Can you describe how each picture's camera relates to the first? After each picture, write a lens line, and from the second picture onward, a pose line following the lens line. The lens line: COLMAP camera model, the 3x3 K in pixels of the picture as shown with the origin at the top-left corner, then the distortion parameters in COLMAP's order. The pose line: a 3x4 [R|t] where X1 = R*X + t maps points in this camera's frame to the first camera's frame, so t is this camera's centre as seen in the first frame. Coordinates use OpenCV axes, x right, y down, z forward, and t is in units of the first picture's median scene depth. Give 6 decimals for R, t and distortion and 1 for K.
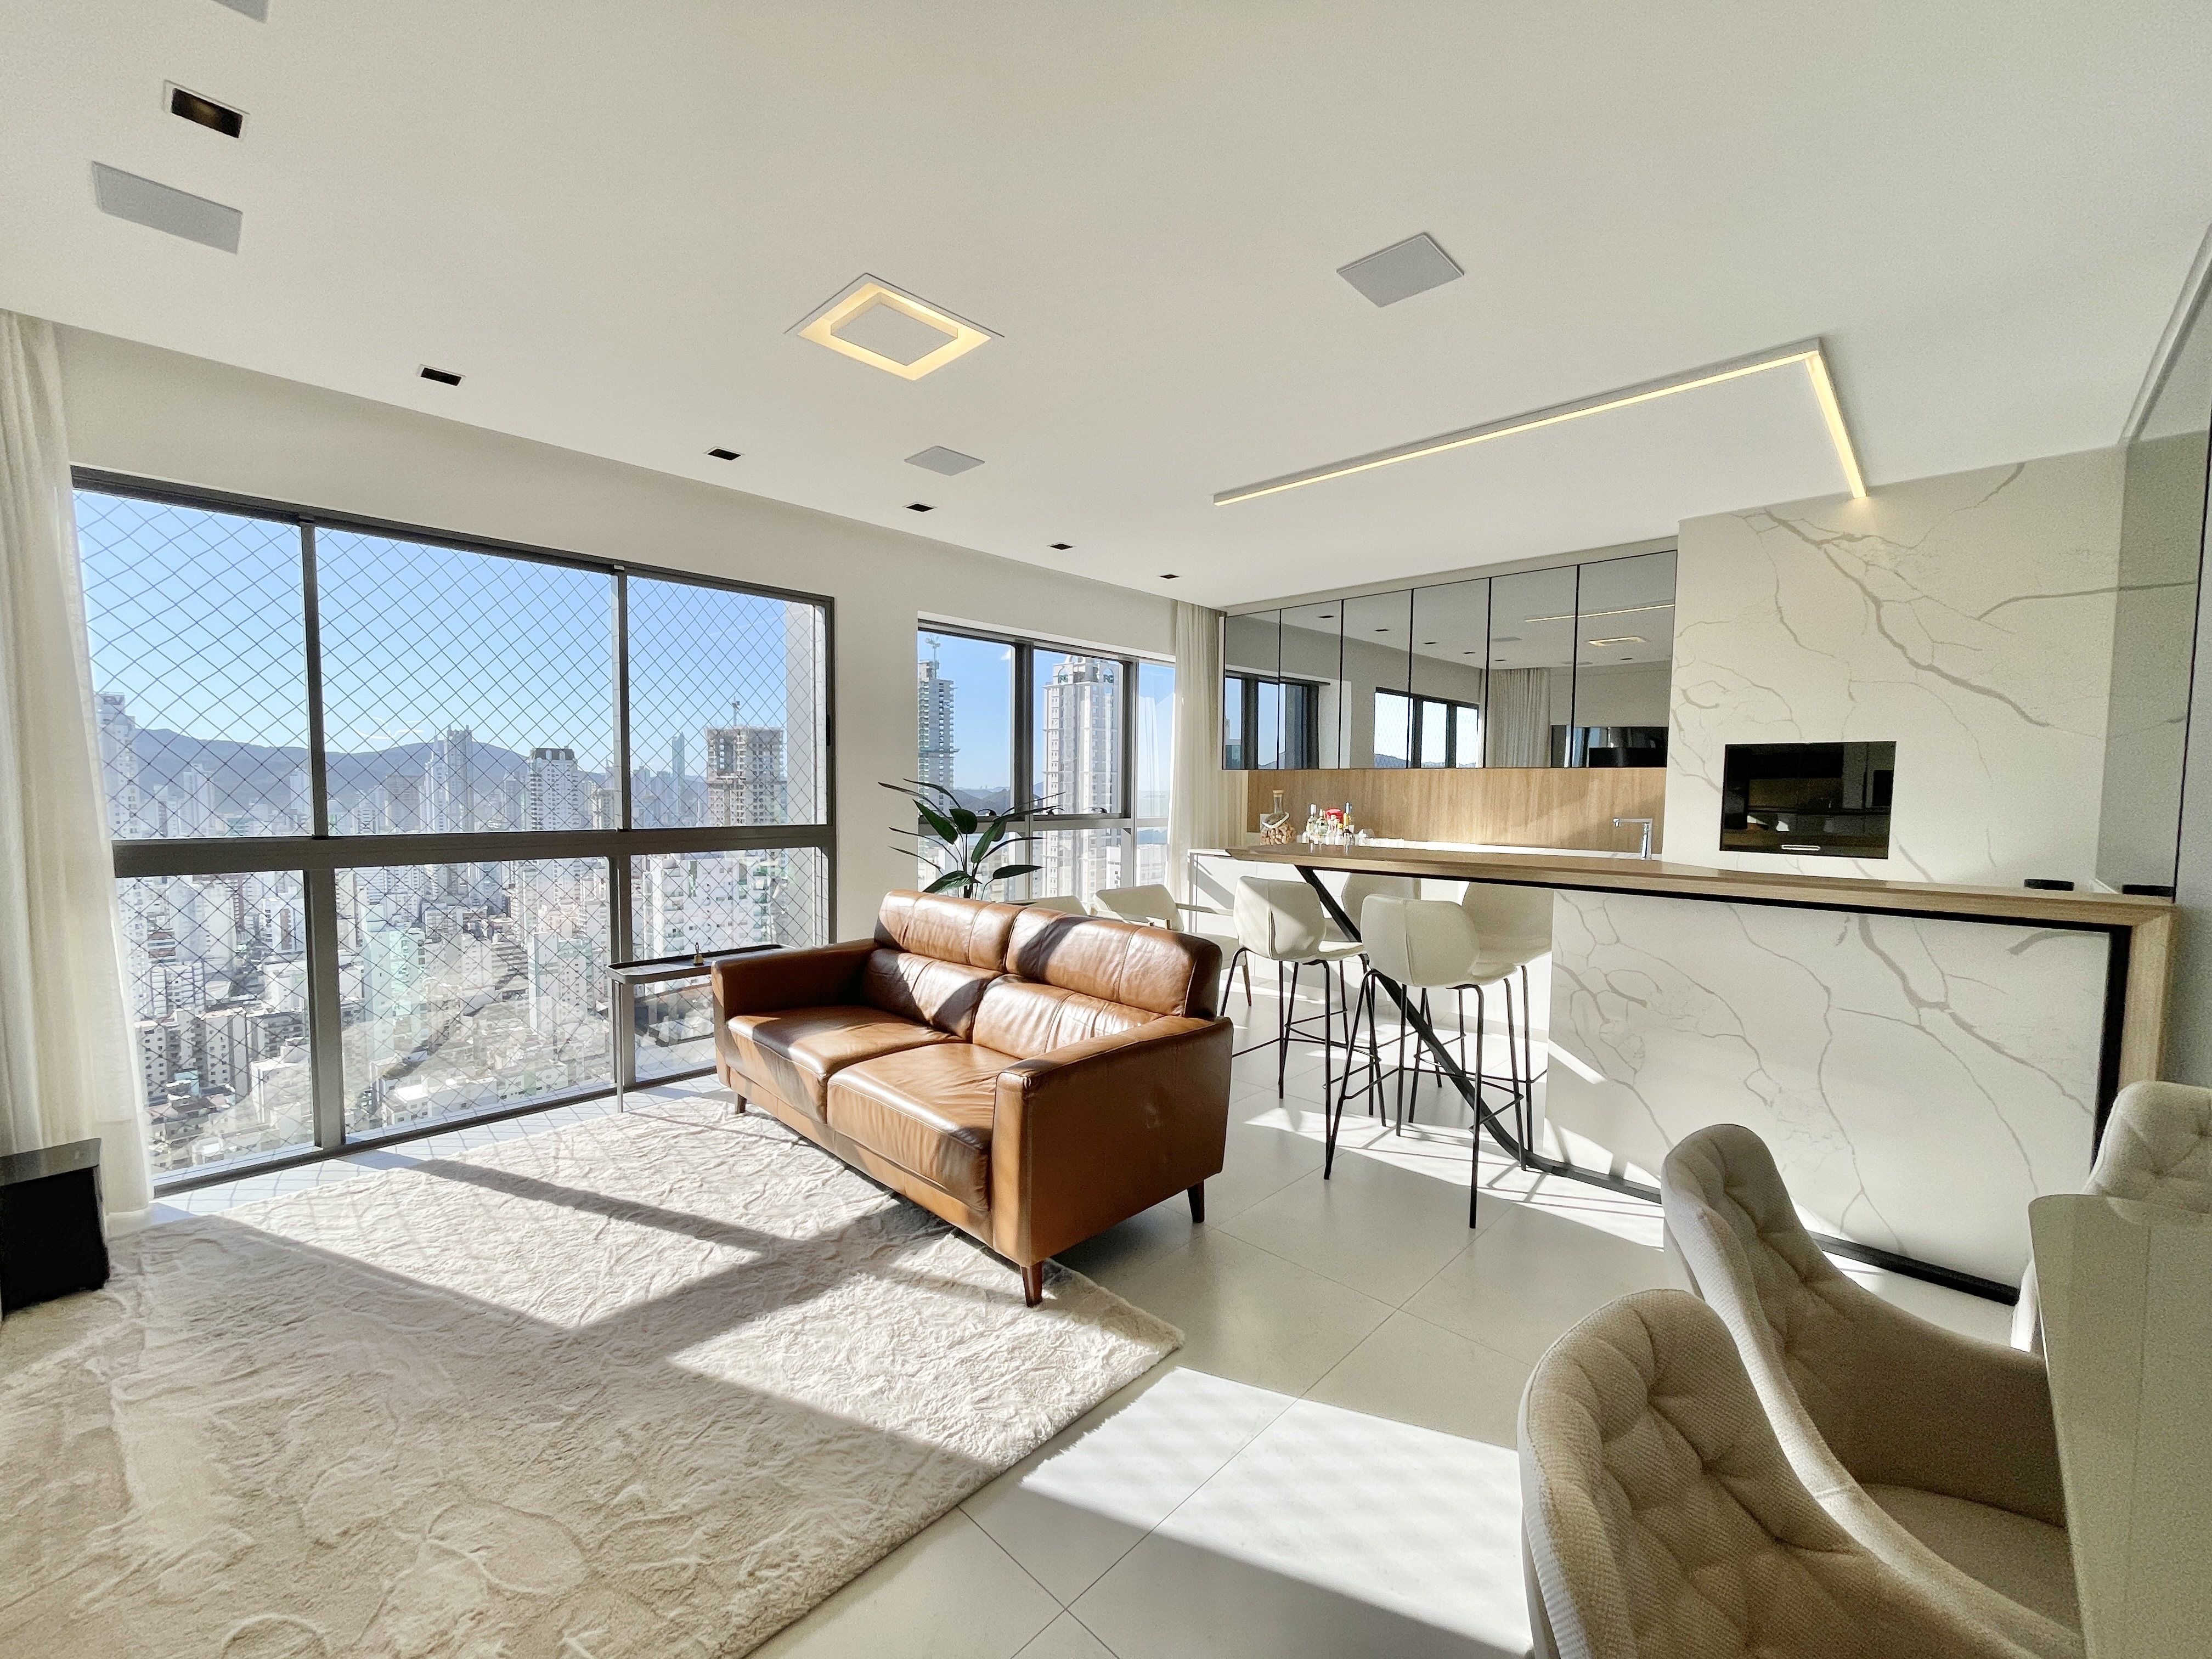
lens RADIAL K [[889.9, 0, 1104.7], [0, 889.9, 837.2], [0, 0, 1]] dist [0.000798, 0.000117]
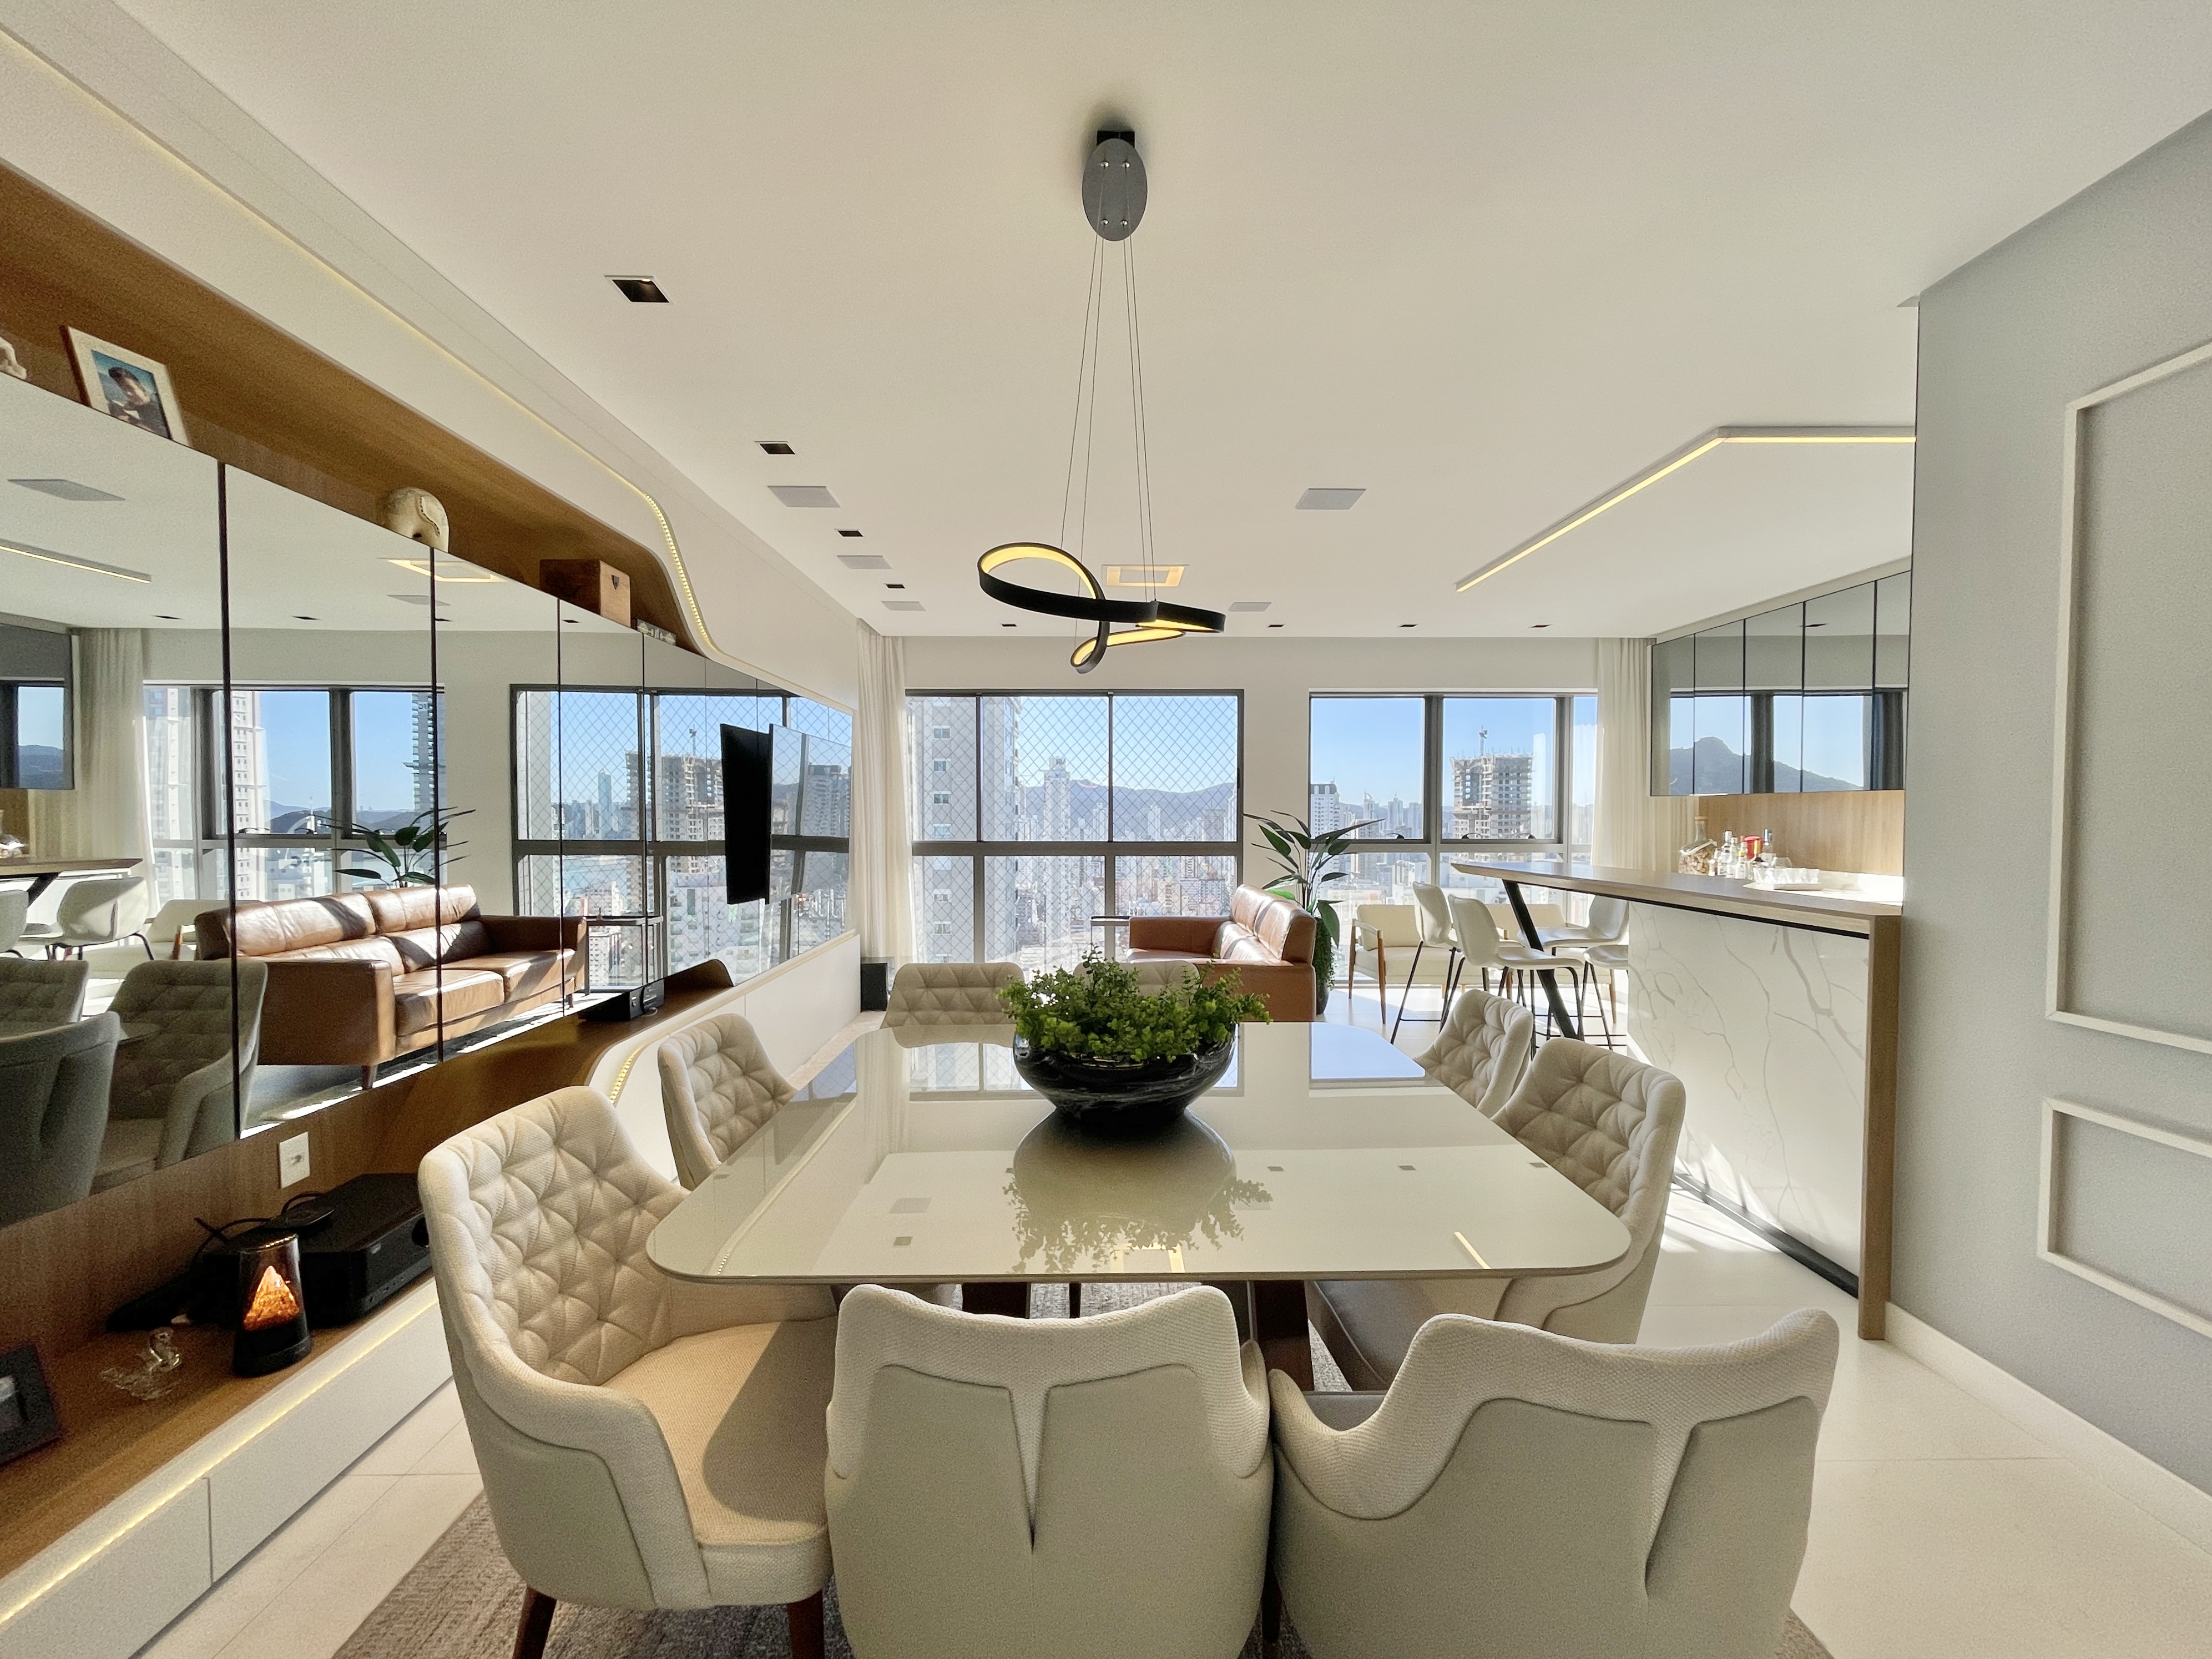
lens RADIAL K [[890.0, 0, 1104.7], [0, 890.0, 837.2], [0, 0, 1]] dist [0.000798, 0.000117]
pose [[0.708231, 0.009428, -0.705917, 0.594817], [-0.033063, 0.999257, -0.019826, 0.015663], [0.705206, 0.037382, 0.708017, -0.209134]]
